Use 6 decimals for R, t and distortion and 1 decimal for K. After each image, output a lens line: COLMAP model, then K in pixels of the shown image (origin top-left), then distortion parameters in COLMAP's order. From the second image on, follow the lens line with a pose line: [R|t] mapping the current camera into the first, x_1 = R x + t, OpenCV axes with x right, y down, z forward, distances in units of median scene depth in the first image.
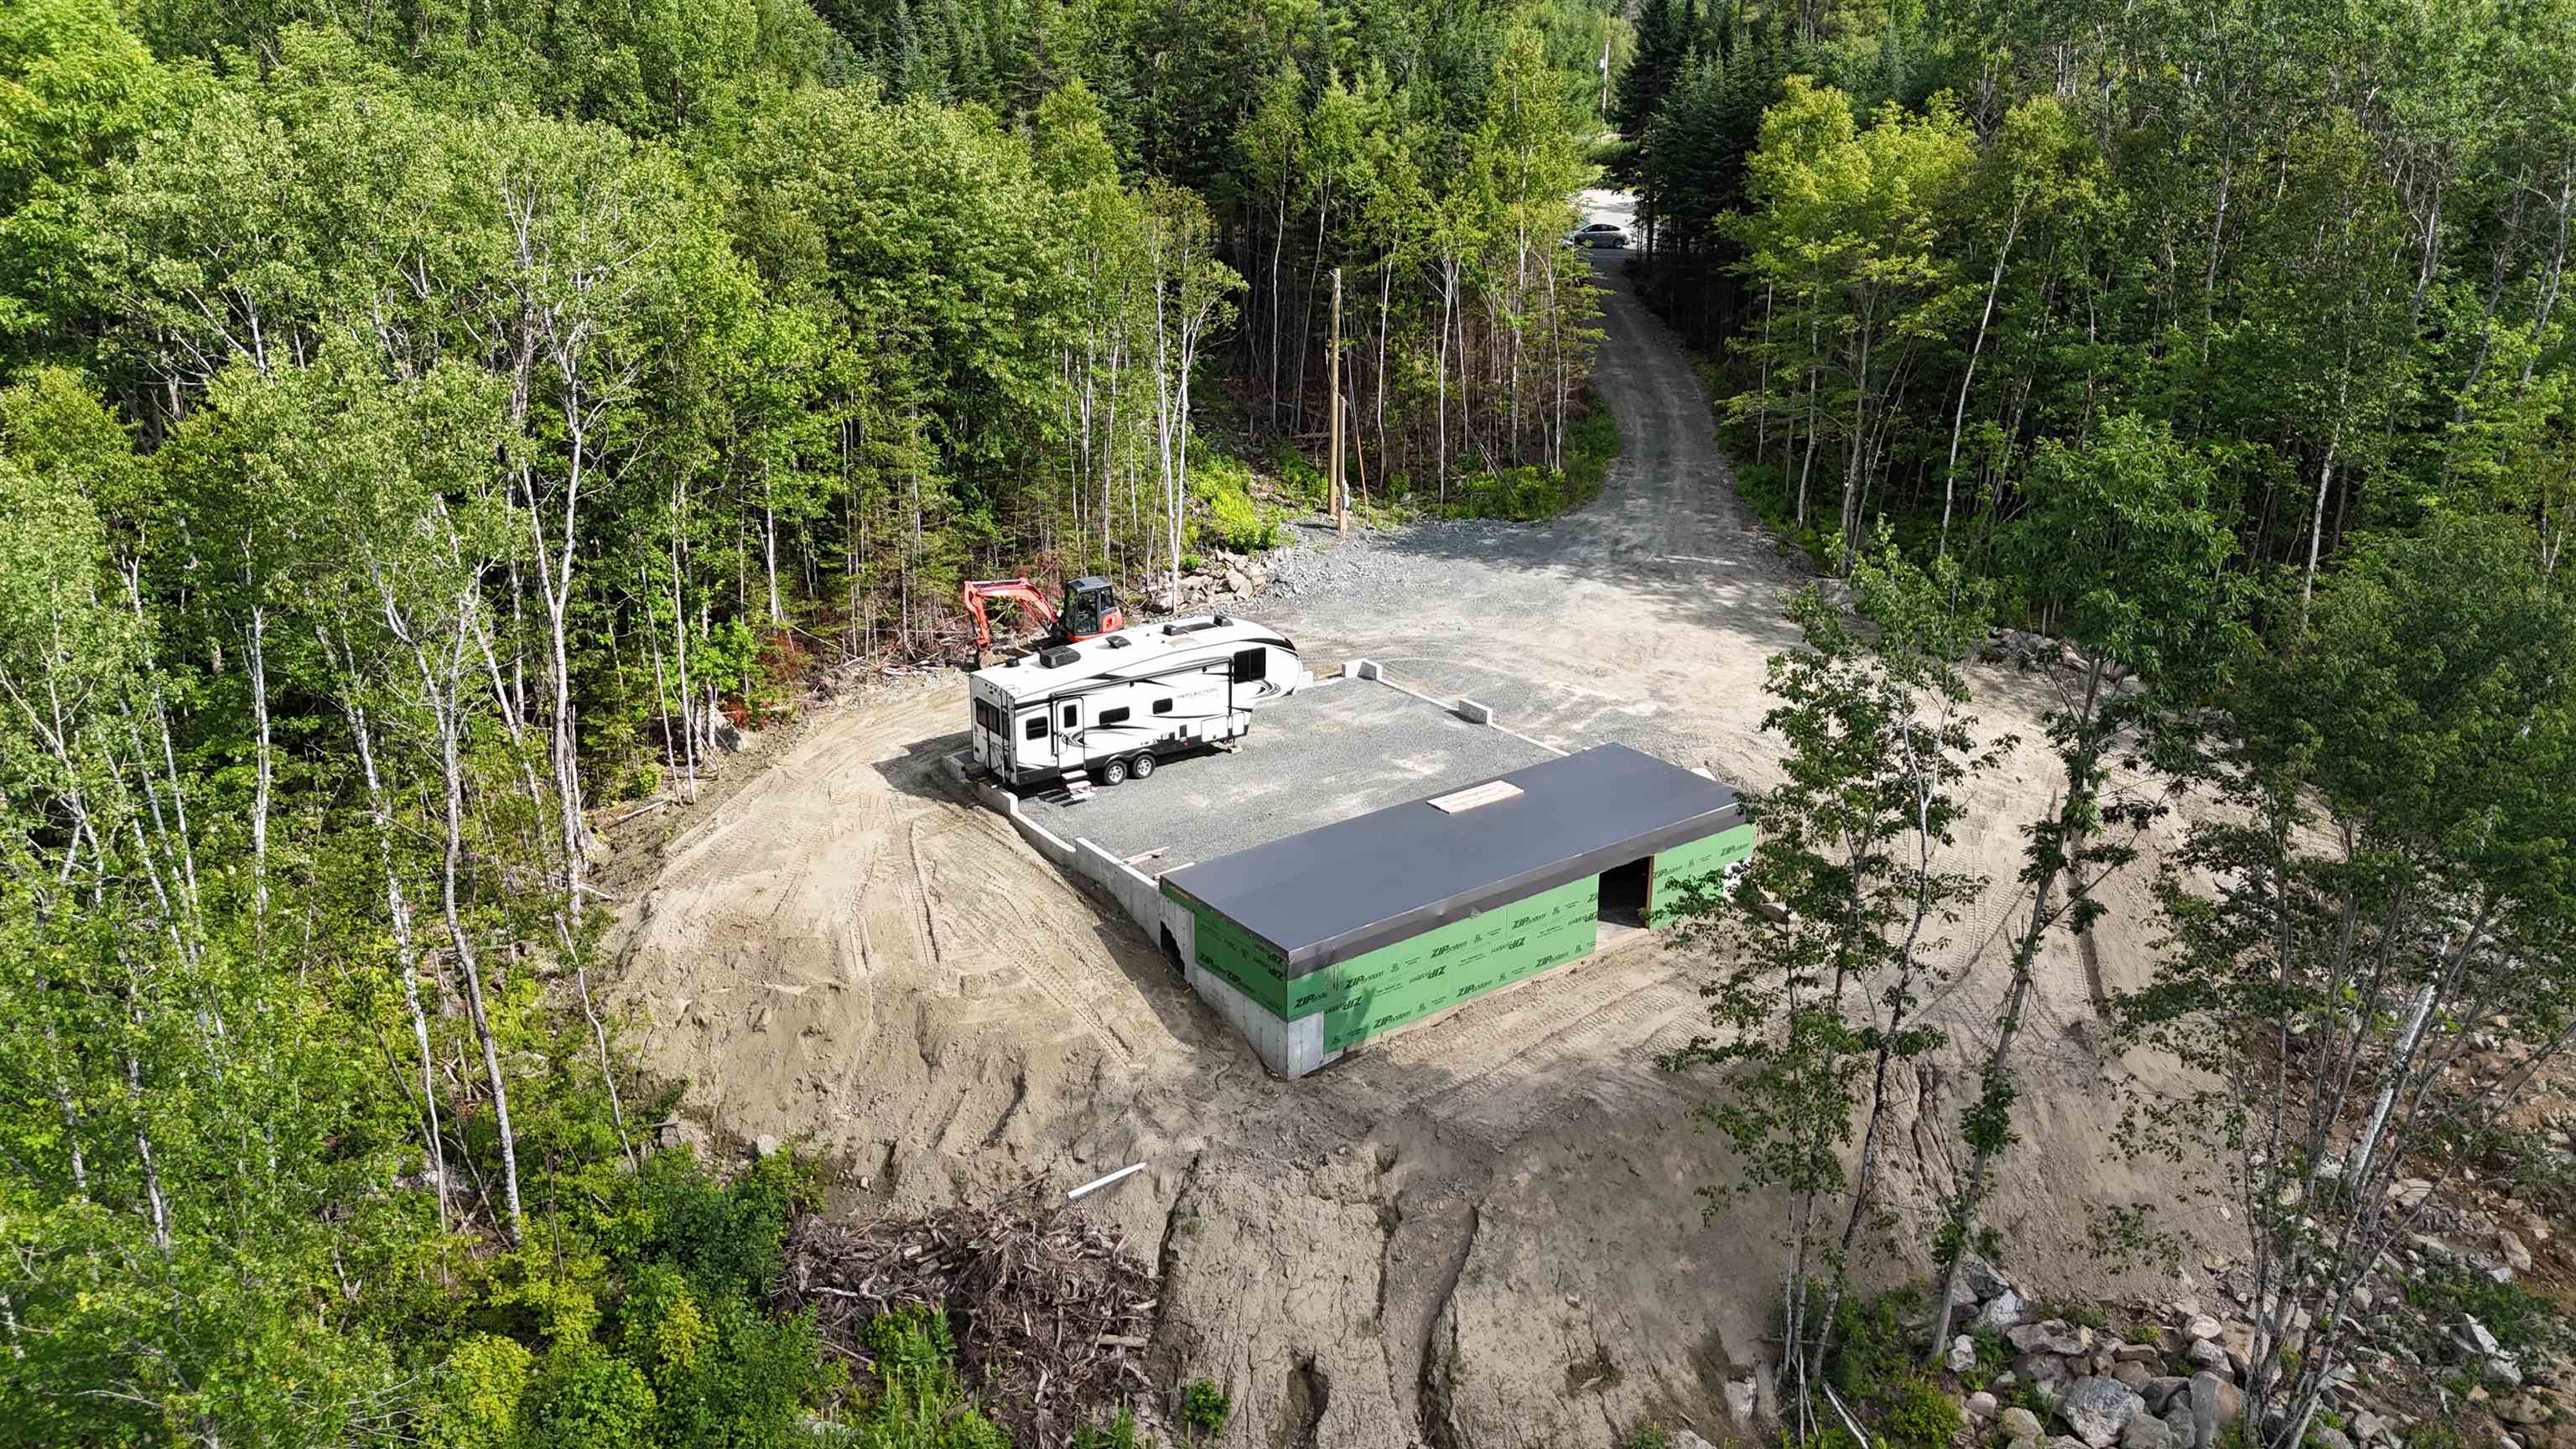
lens RADIAL K [[1894.4, 0, 1287.9], [0, 1894.4, 720.6], [0, 0, 1]] dist [0.068448, -0.067910]
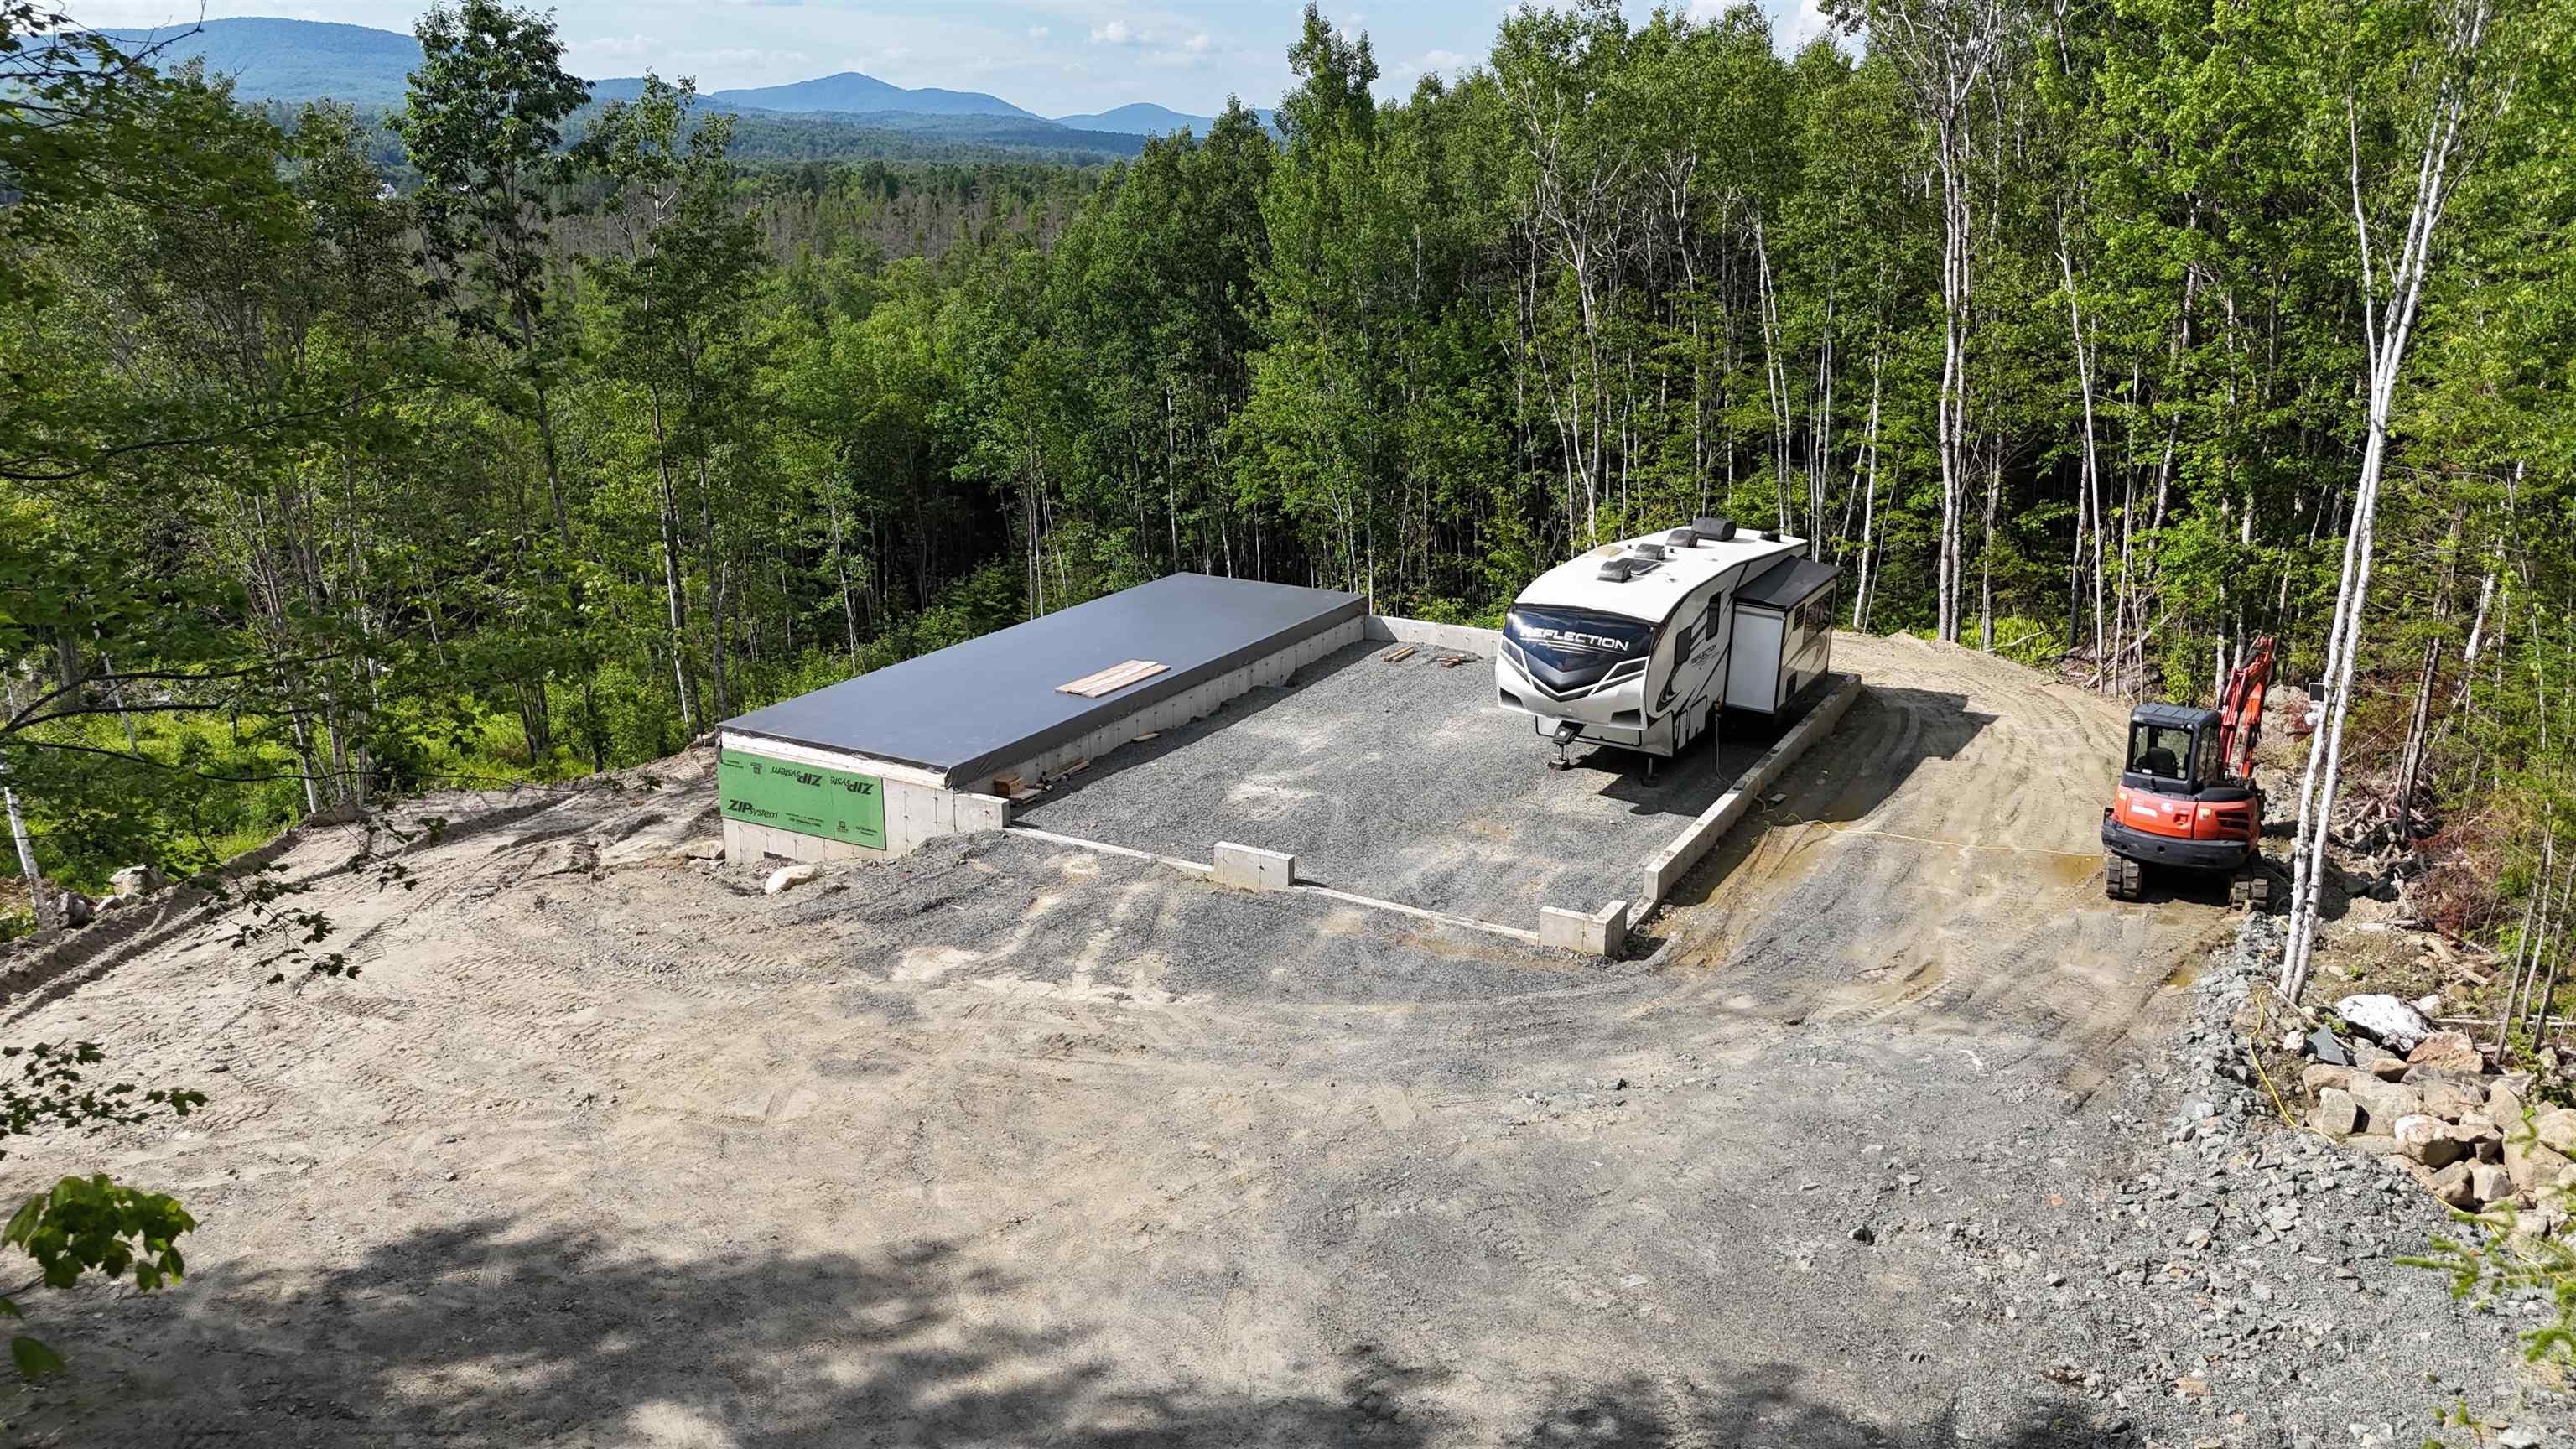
lens RADIAL K [[1894.4, 0, 1292.9], [0, 1894.4, 726.8], [0, 0, 1]] dist [0.068448, -0.067910]
pose [[-0.907525, 0.108686, -0.405691, 0.312251], [-0.152446, 0.814819, 0.559313, -0.337823], [0.391355, 0.569436, -0.722900, 1.468064]]
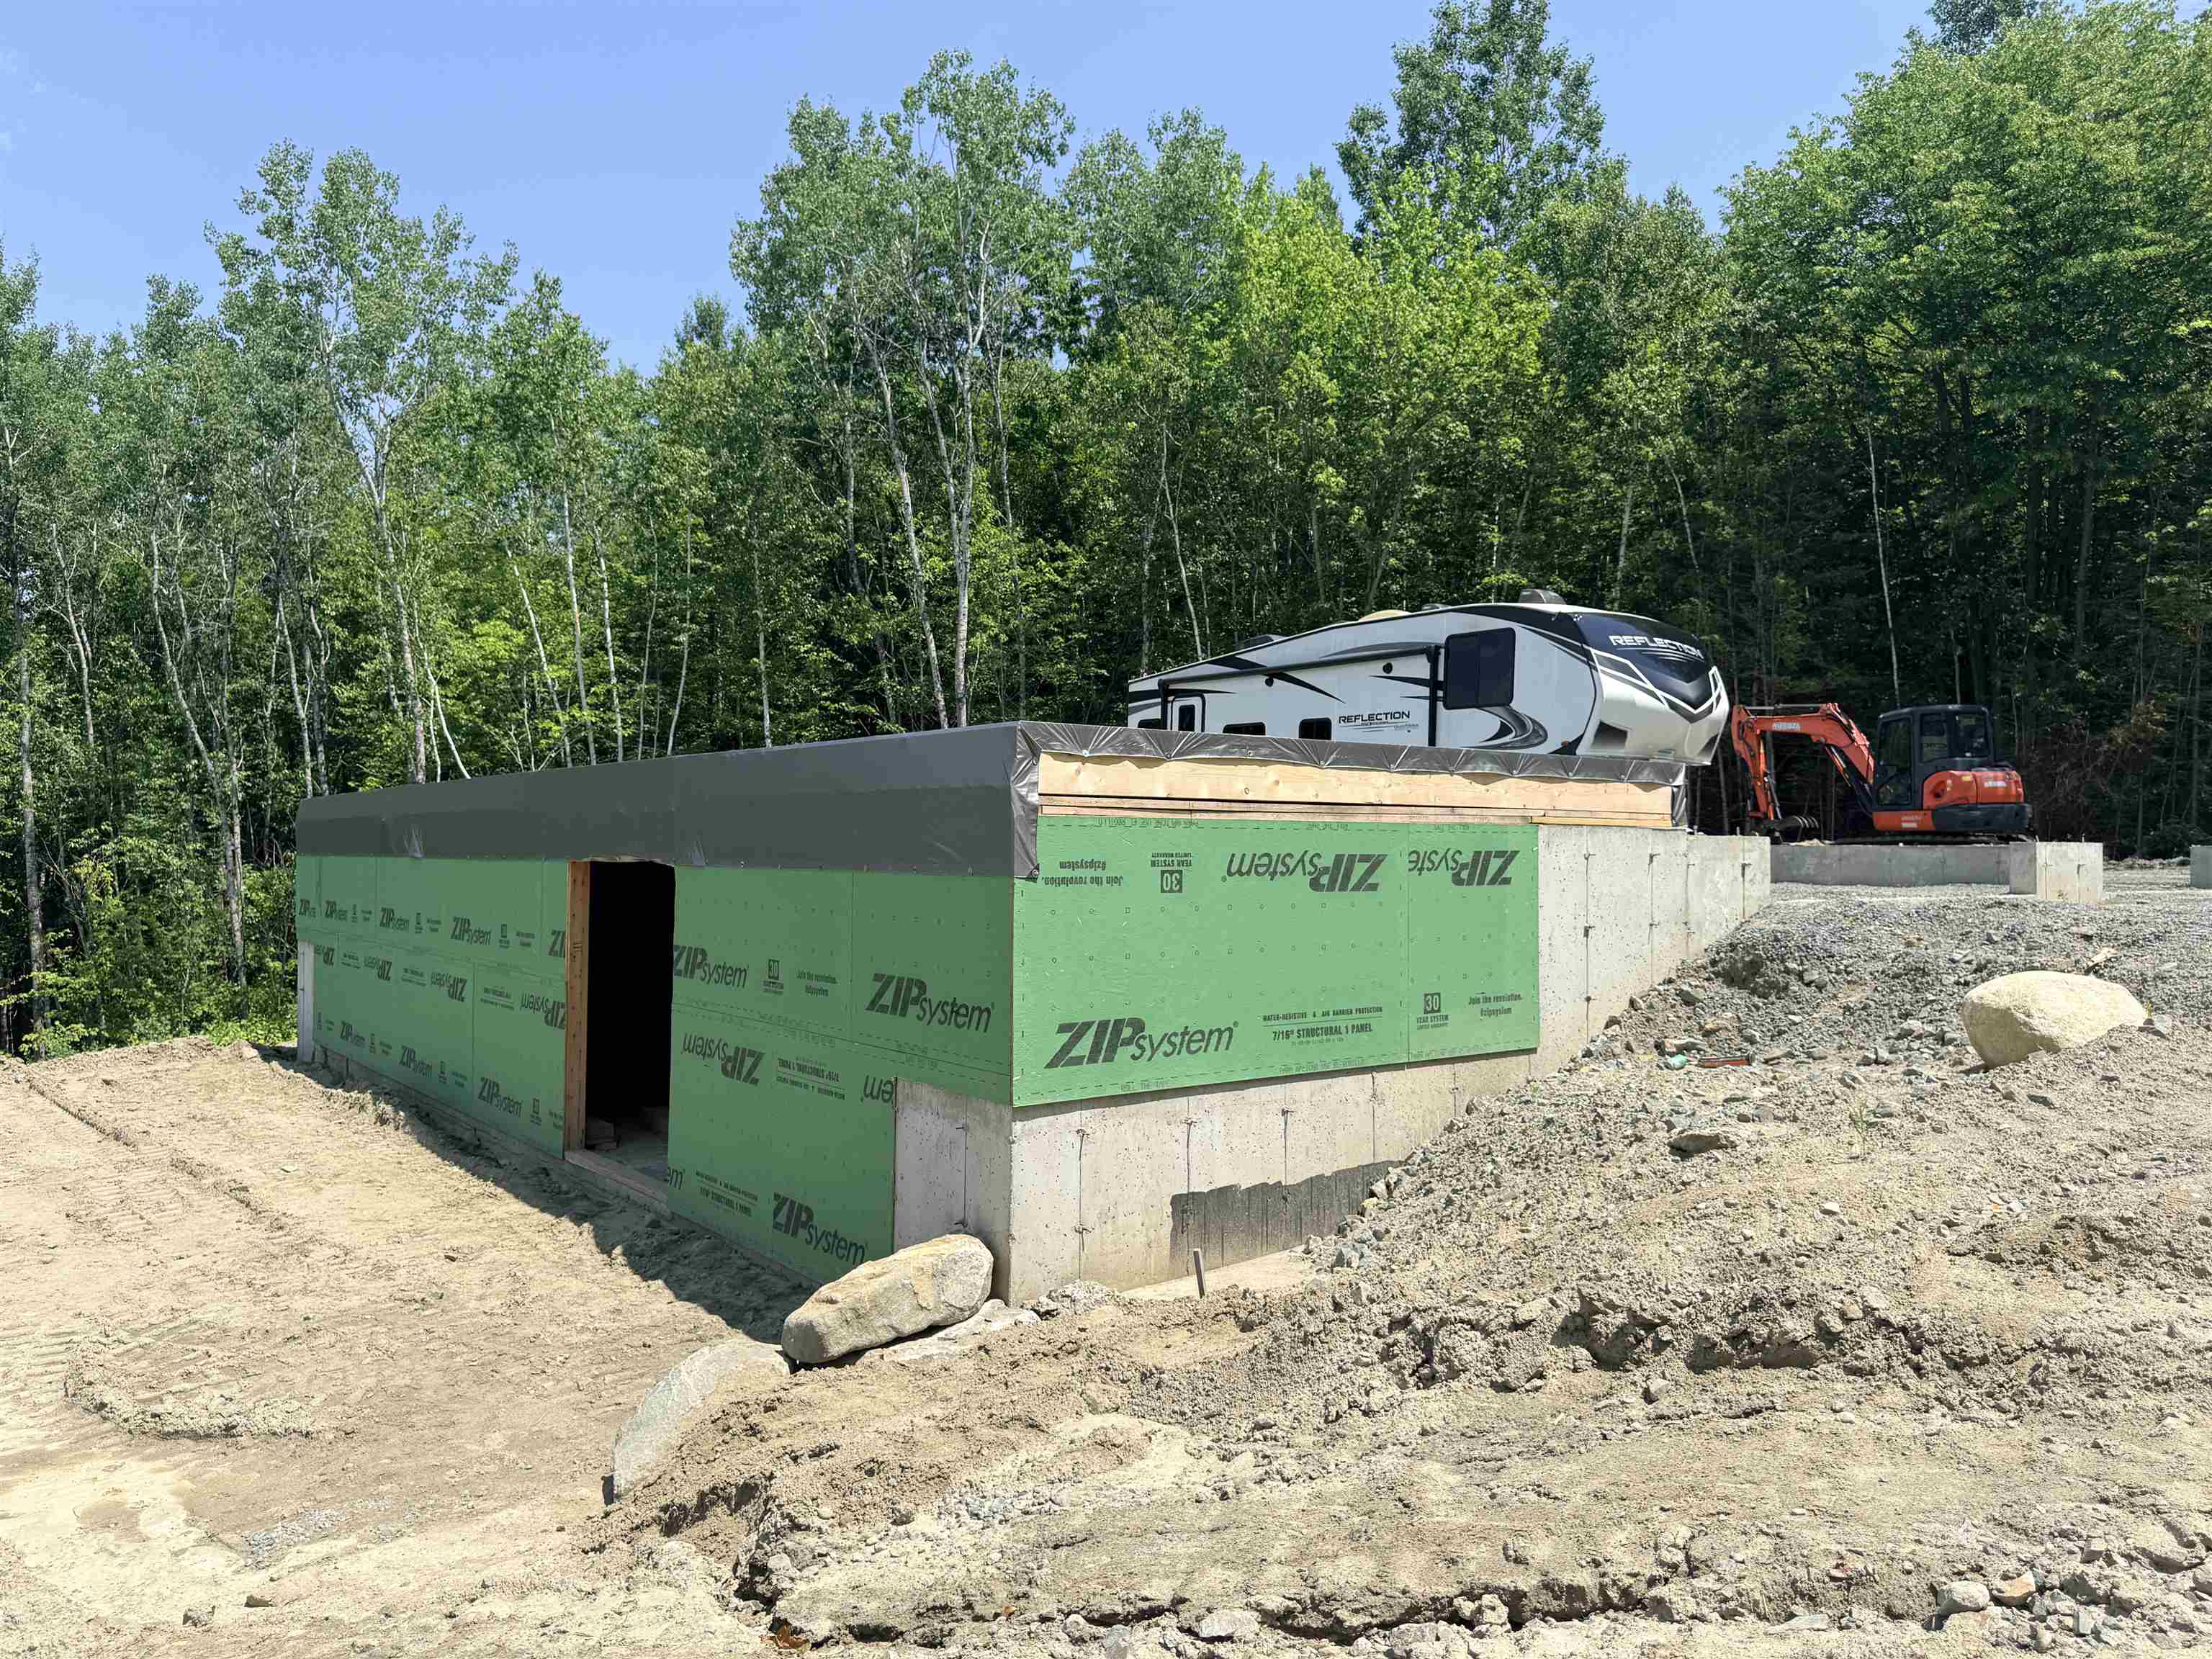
lens RADIAL K [[1559.2, 0, 1095.9], [0, 1559.2, 852.4], [0, 0, 1]] dist [0.053932, 0.001103]
pose [[0.011897, -0.002920, -0.999925, 0.358087], [-0.345348, 0.938450, -0.006850, 0.046477], [0.938399, 0.345403, 0.010157, 0.953359]]
